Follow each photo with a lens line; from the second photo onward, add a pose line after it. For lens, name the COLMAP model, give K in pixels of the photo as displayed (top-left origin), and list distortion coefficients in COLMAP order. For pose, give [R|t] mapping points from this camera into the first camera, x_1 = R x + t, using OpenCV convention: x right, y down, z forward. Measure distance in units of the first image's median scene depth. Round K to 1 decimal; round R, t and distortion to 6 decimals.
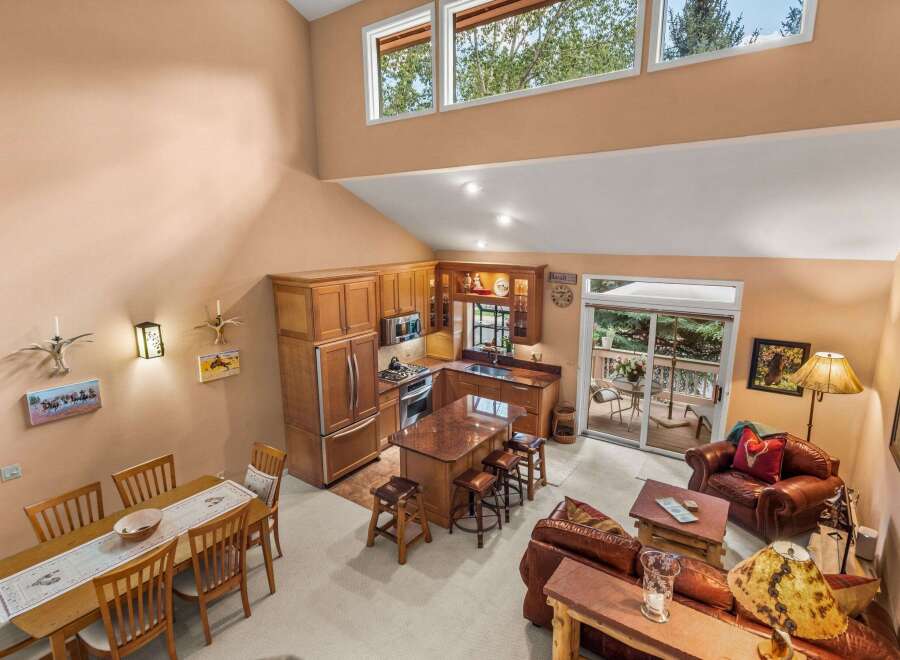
lens RADIAL K [[472.3, 0, 450.0], [0, 472.3, 331.0], [0, 0, 1]] dist [0.028503, -0.008572]
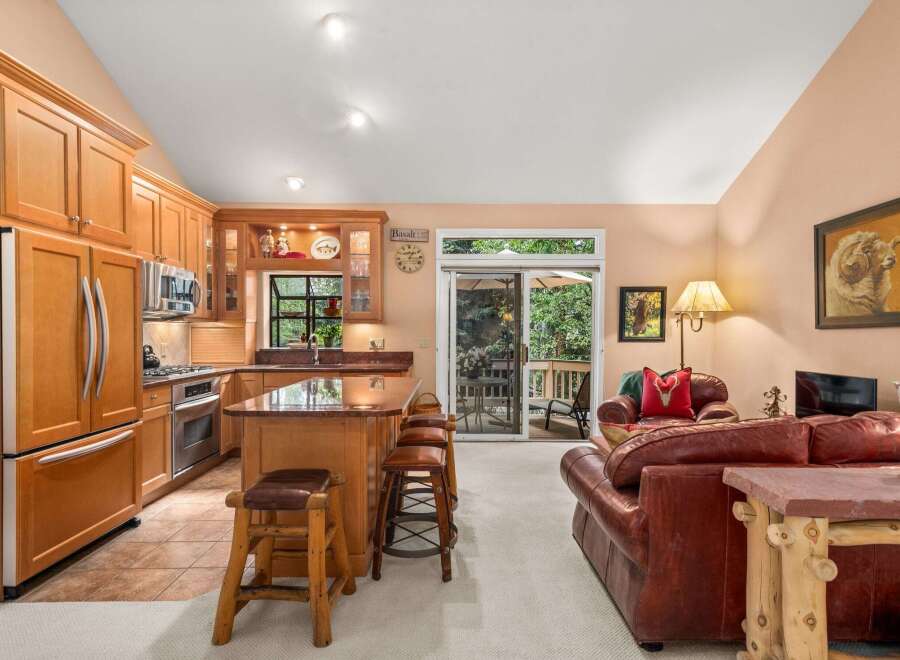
lens RADIAL K [[472.3, 0, 450.7], [0, 472.3, 343.1], [0, 0, 1]] dist [0.028503, -0.008572]
pose [[0.812452, -0.002703, 0.583022, -0.212602], [0.112028, 0.982079, -0.151560, 0.243860], [-0.572164, 0.188450, 0.798195, 0.466325]]
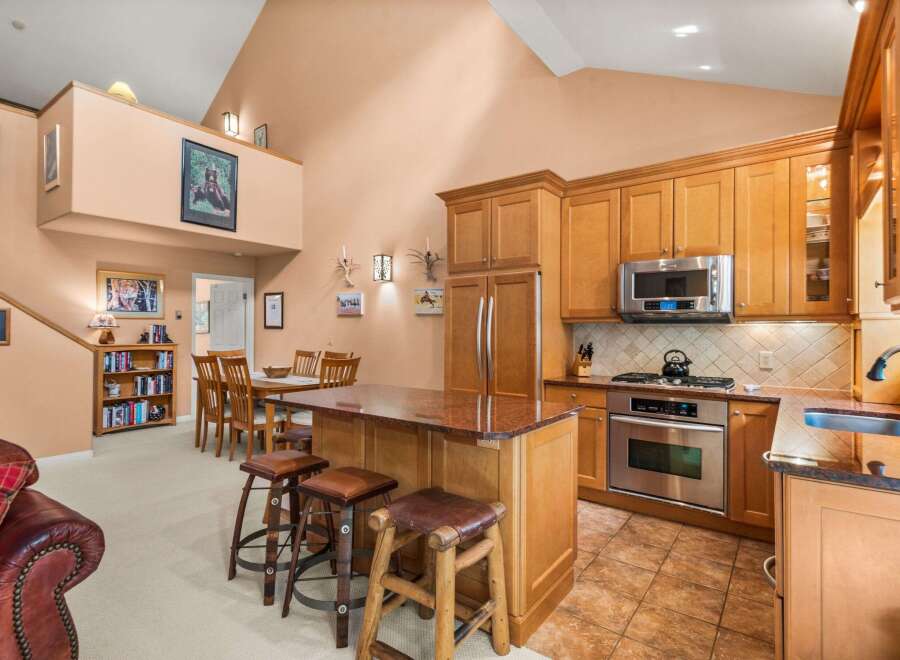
lens RADIAL K [[472.3, 0, 427.4], [0, 472.3, 328.7], [0, 0, 1]] dist [0.028503, -0.008572]
pose [[-0.058079, 0.002741, -0.998308, 0.539069], [-0.219963, 0.975386, 0.015475, 0.112570], [0.973778, 0.220489, -0.056046, 1.046242]]
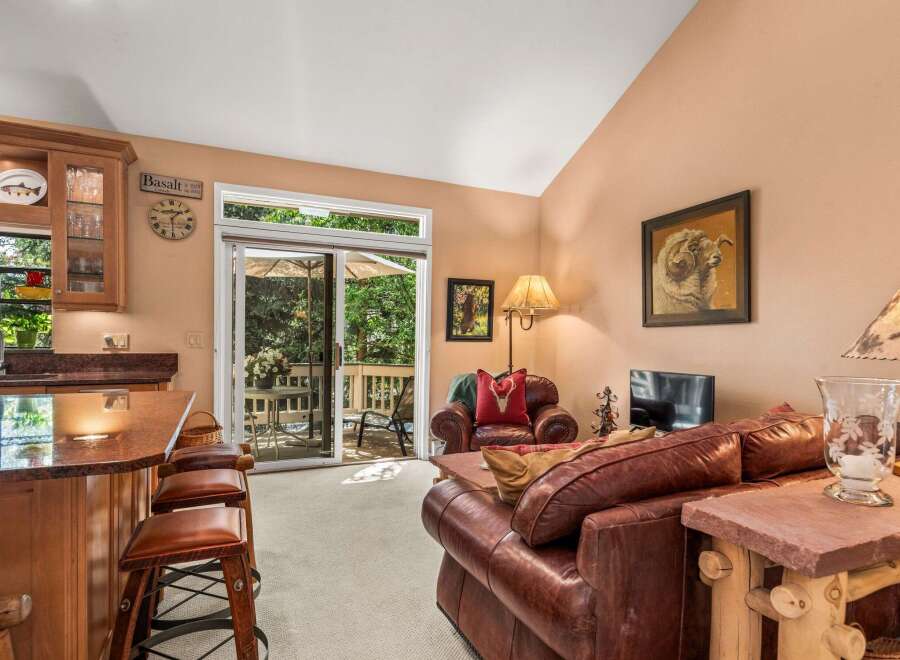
lens RADIAL K [[498.3, 0, 447.0], [0, 498.3, 350.5], [0, 0, 1]] dist [0.006037, -0.002315]
pose [[0.502216, -0.006786, 0.864715, -0.131919], [0.163815, 0.982609, -0.087430, 0.226286], [-0.849084, 0.185562, 0.494594, 0.611520]]
